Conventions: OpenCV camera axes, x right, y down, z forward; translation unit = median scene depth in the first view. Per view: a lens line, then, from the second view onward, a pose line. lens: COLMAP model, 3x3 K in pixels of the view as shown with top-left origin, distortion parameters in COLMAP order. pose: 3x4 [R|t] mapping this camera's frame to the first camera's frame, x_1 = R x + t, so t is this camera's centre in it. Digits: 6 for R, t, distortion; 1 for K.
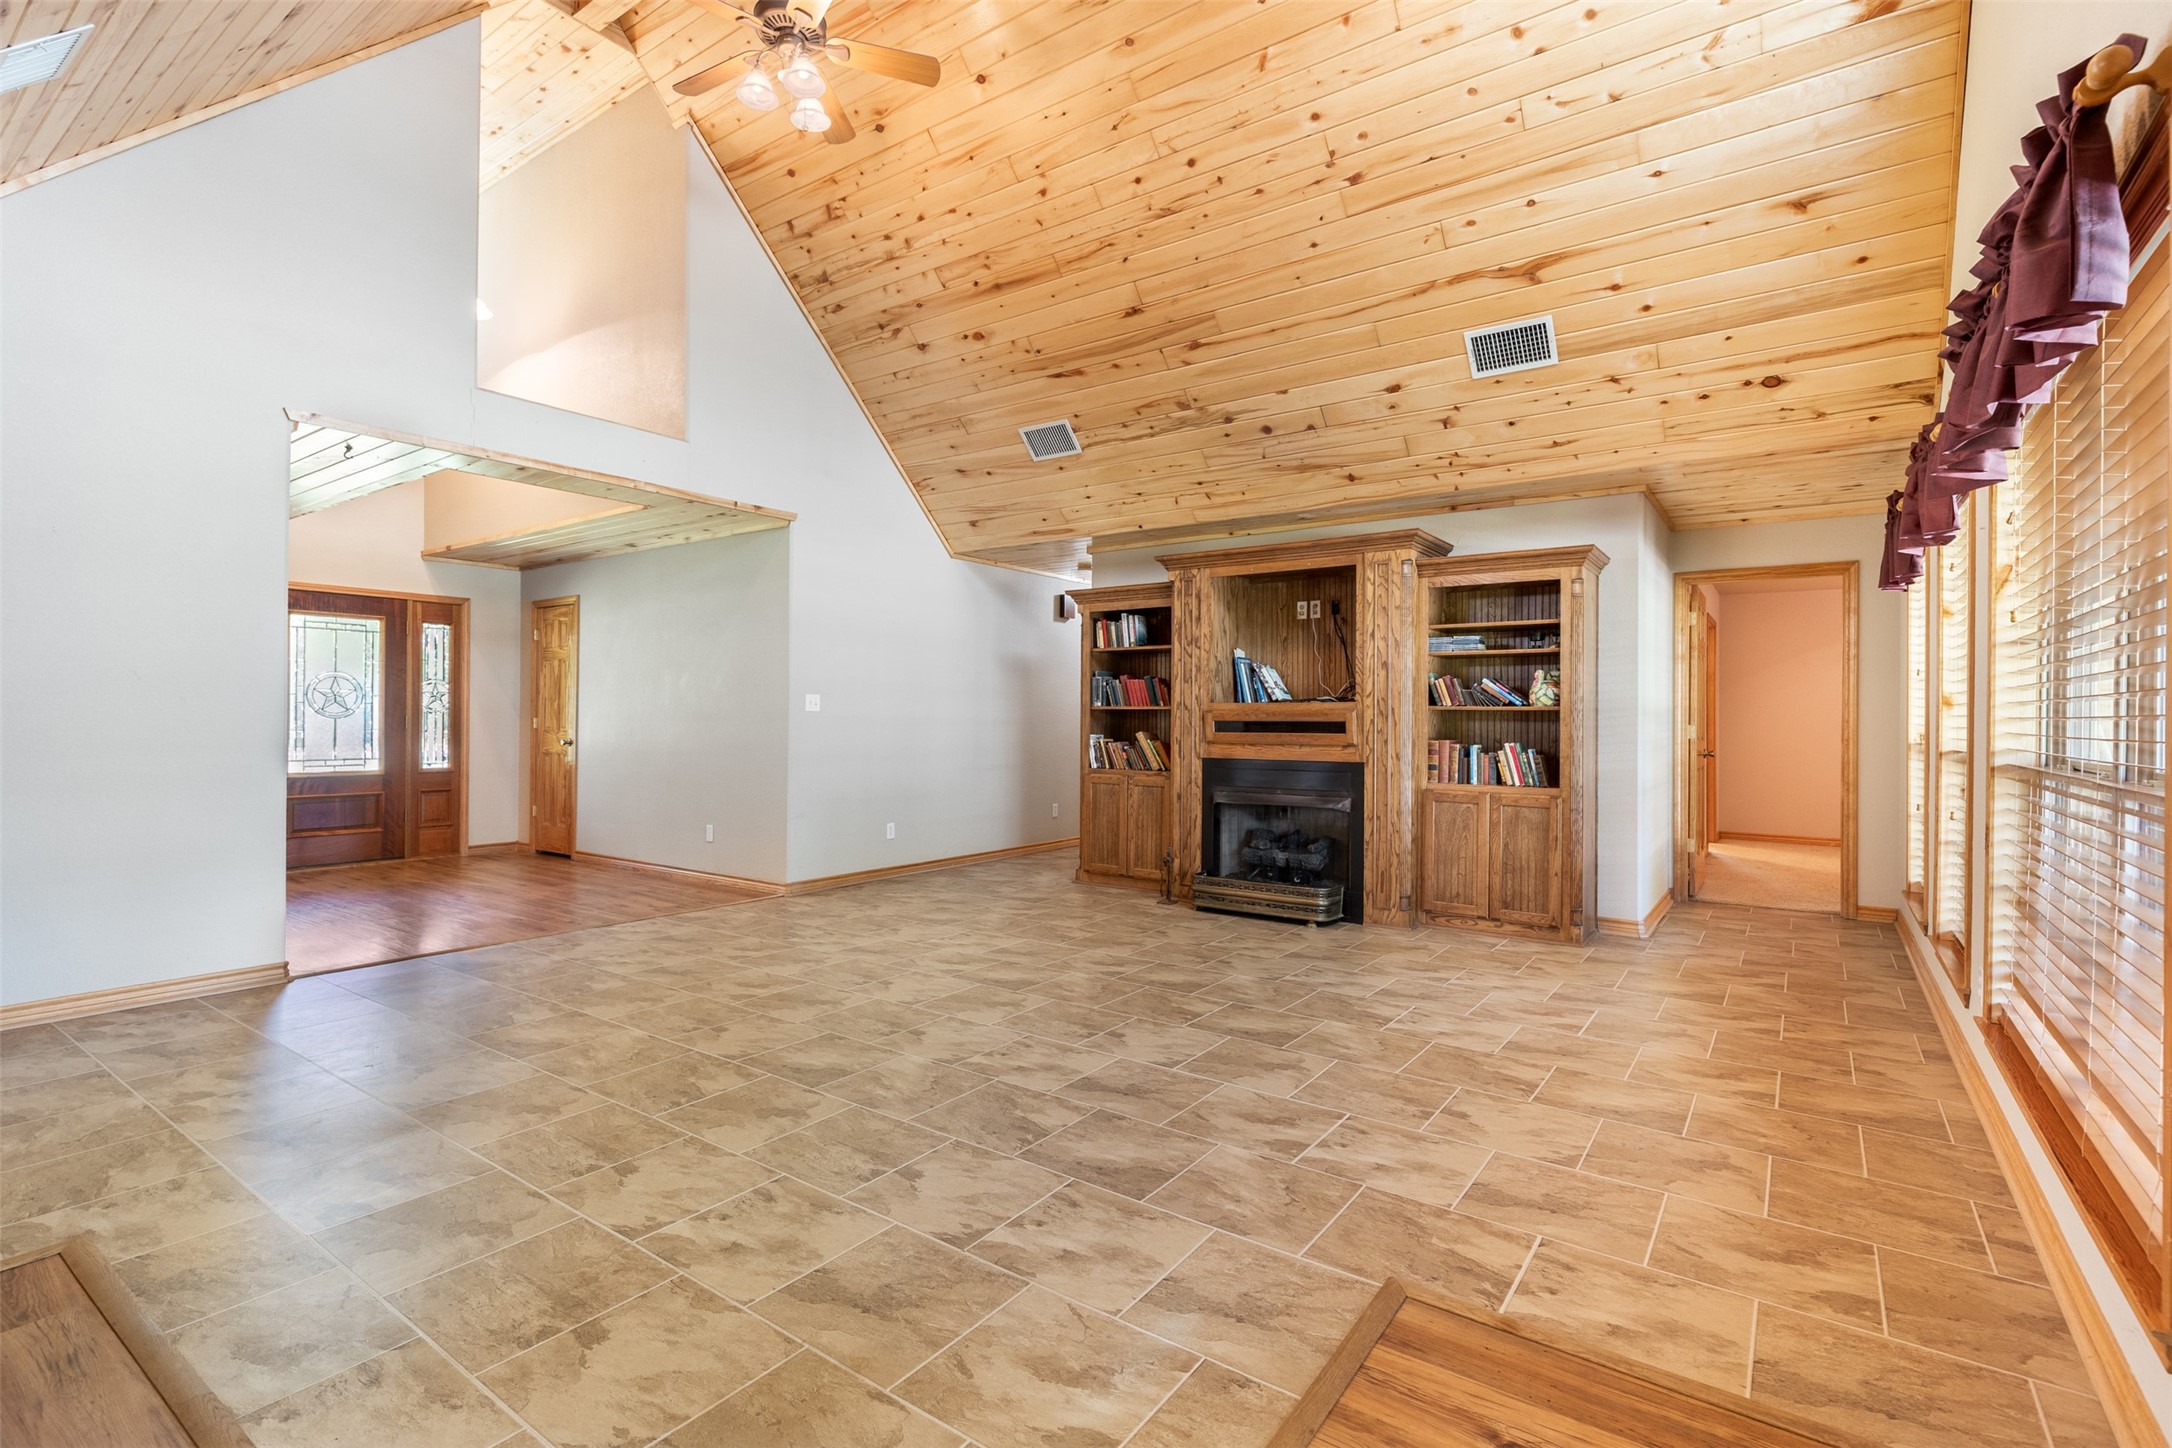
lens RADIAL K [[984.3, 0, 1093.6], [0, 984.3, 717.7], [0, 0, 1]] dist [0.003538, 0.000156]
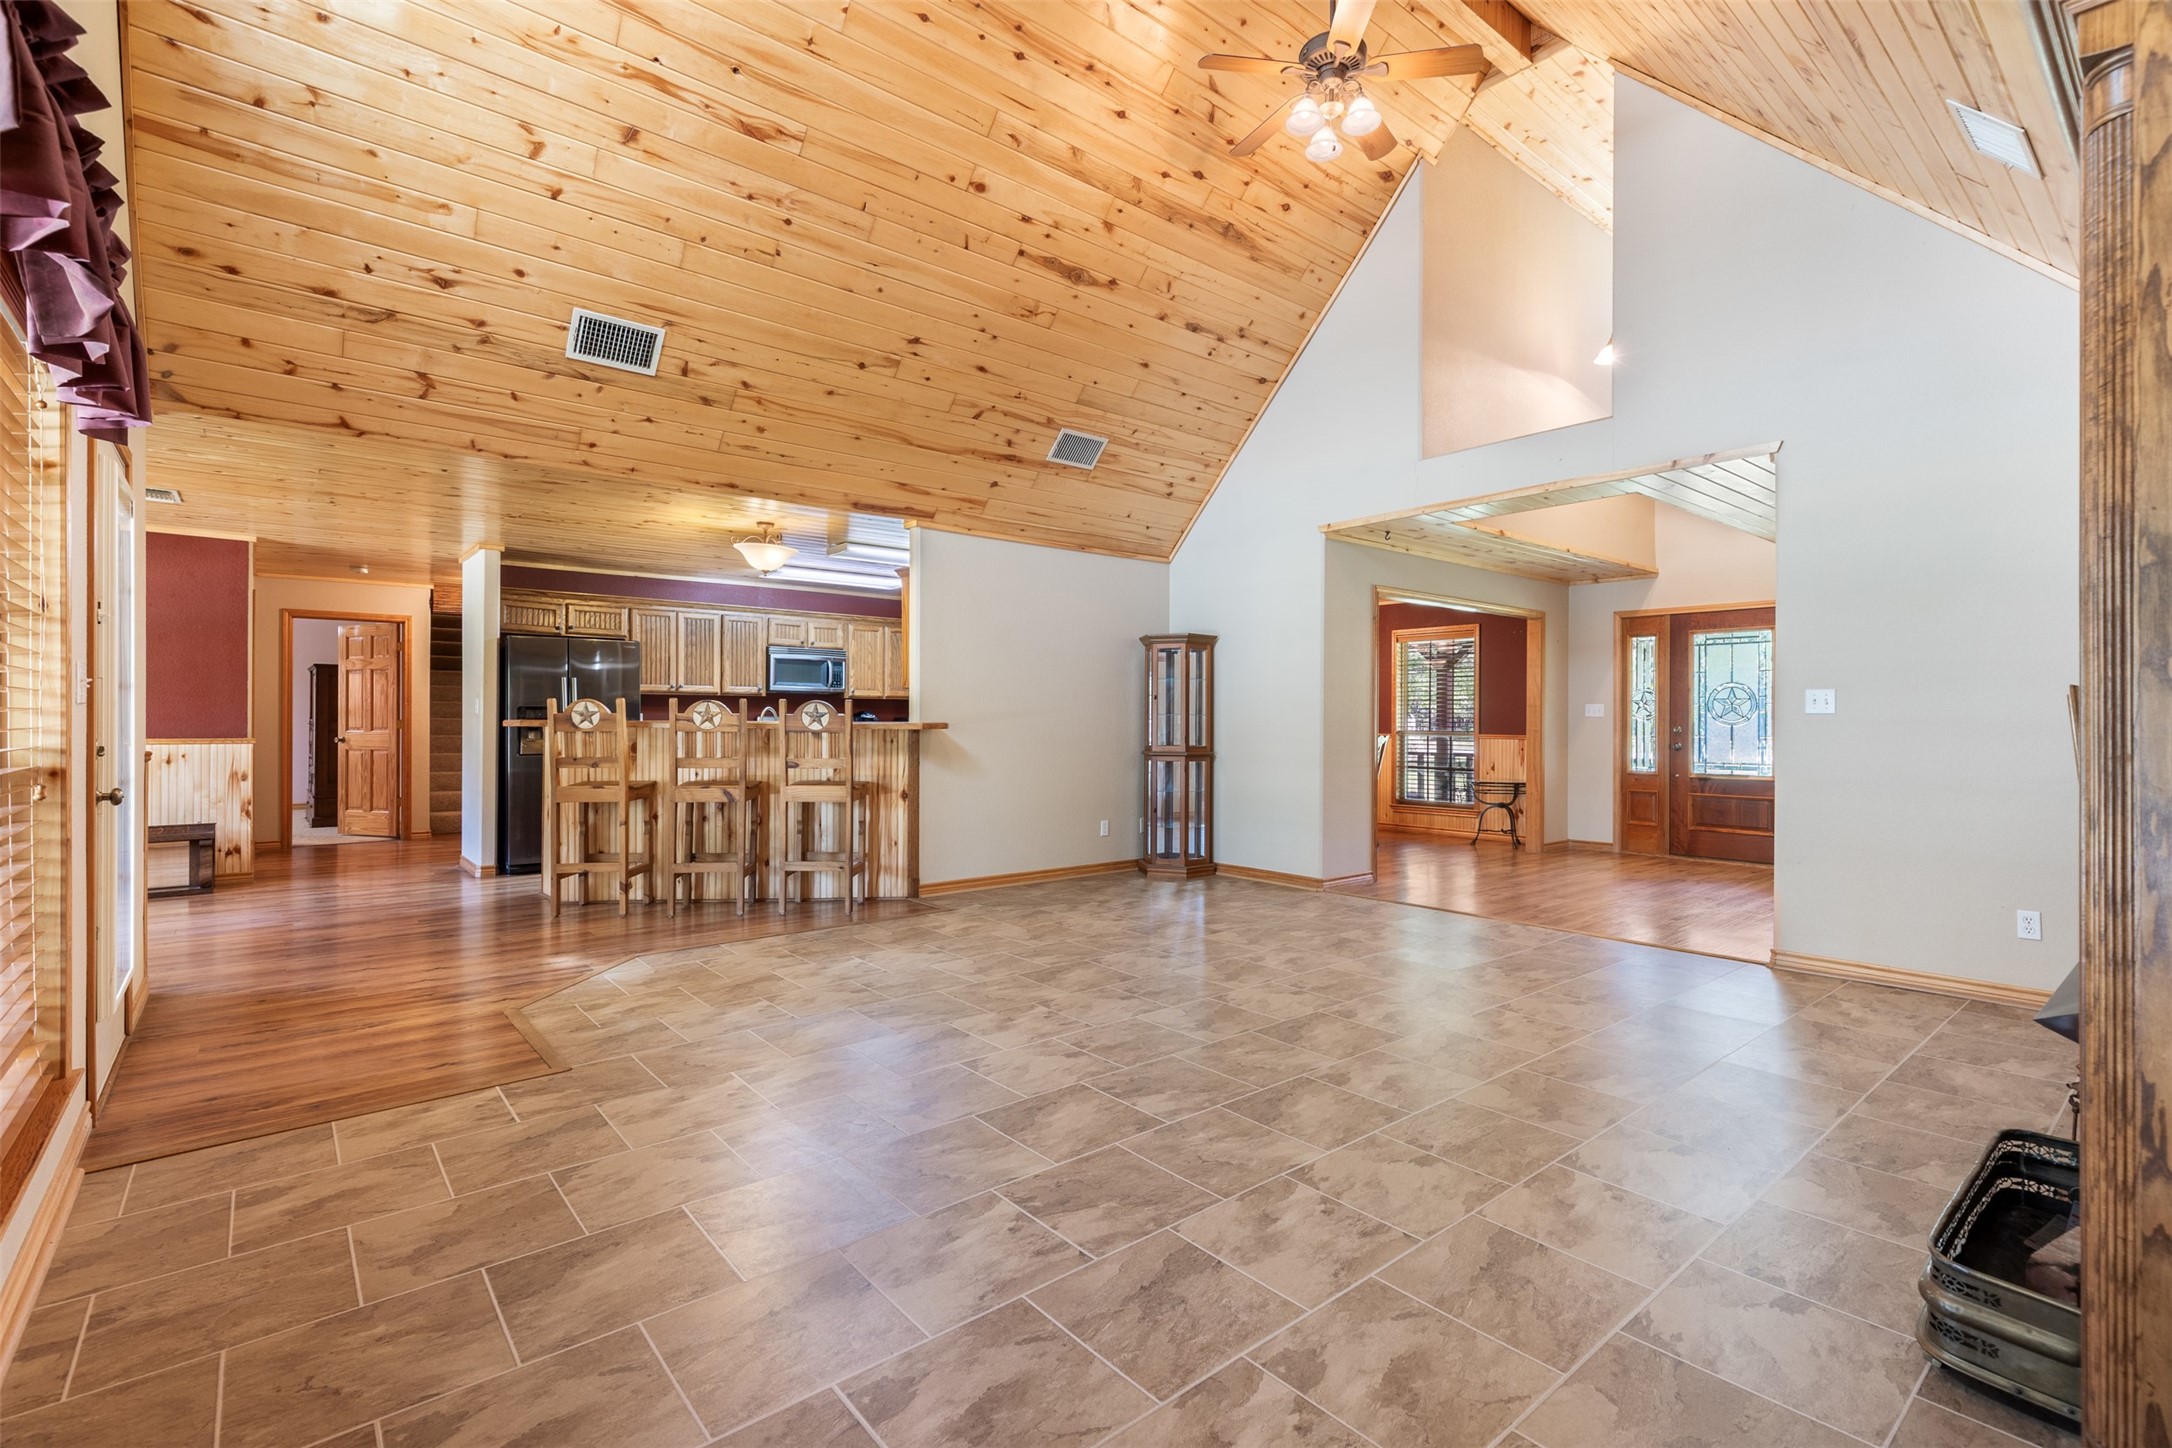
lens RADIAL K [[984.3, 0, 1092.0], [0, 984.3, 720.1], [0, 0, 1]] dist [0.003538, 0.000156]
pose [[-0.242542, -0.005085, -0.970128, 1.106976], [-0.005132, 0.999979, -0.003959, 0.010643], [0.970127, 0.004018, -0.242563, 1.486347]]
